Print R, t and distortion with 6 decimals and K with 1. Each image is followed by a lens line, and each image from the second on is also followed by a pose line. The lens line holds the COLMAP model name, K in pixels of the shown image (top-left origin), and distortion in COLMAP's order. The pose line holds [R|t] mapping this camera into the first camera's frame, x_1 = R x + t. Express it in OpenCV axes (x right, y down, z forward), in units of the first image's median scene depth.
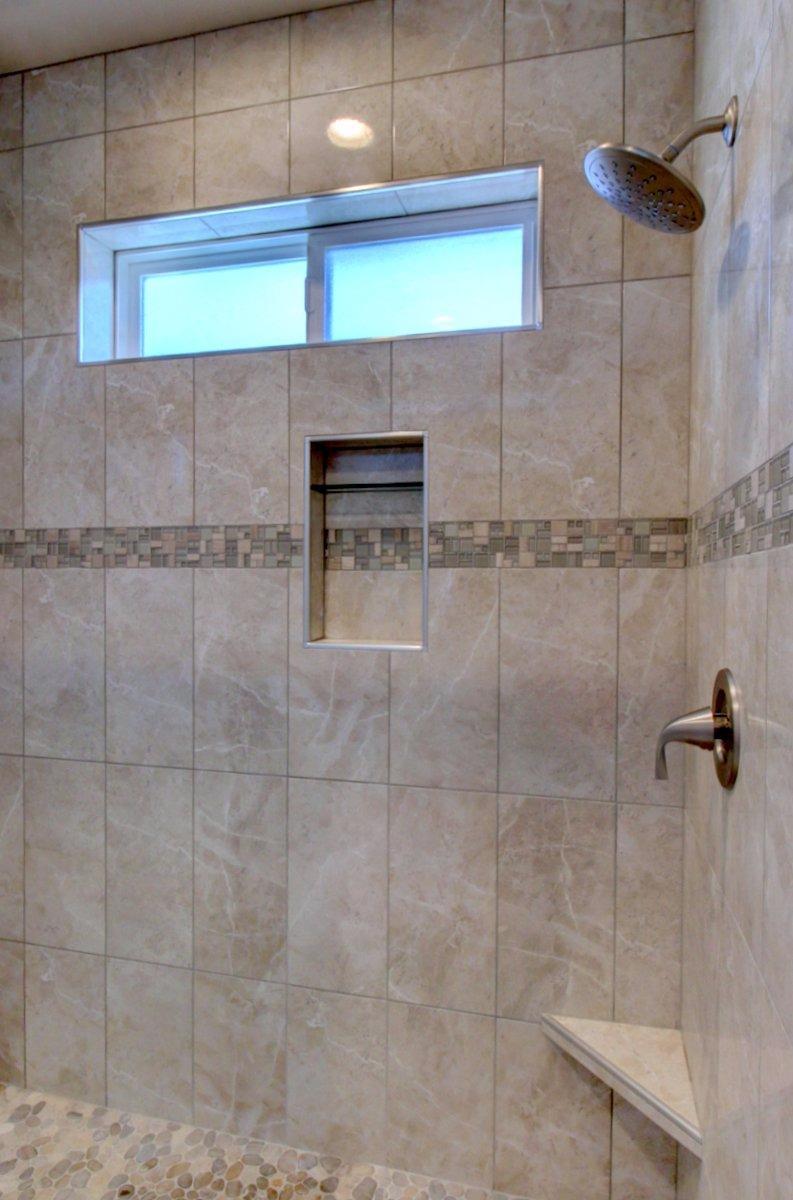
lens RADIAL K [[674.9, 0, 391.6], [0, 674.9, 604.9], [0, 0, 1]] dist [0.001013, -0.007653]
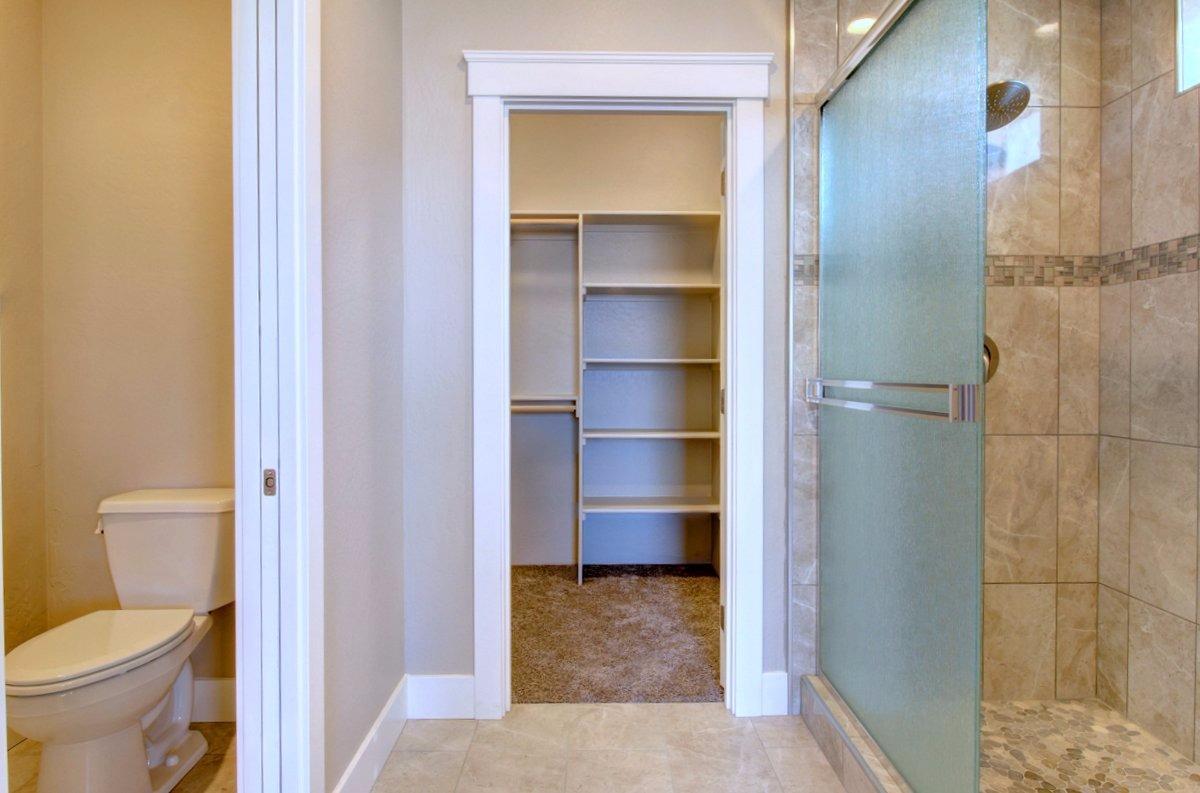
lens RADIAL K [[674.9, 0, 601.3], [0, 674.9, 389.3], [0, 0, 1]] dist [0.001013, -0.007653]
pose [[0.241511, 0.017549, -0.970239, 0.401348], [-0.007557, 0.999840, 0.016204, 0.126854], [0.970369, 0.003418, 0.241605, -0.212200]]
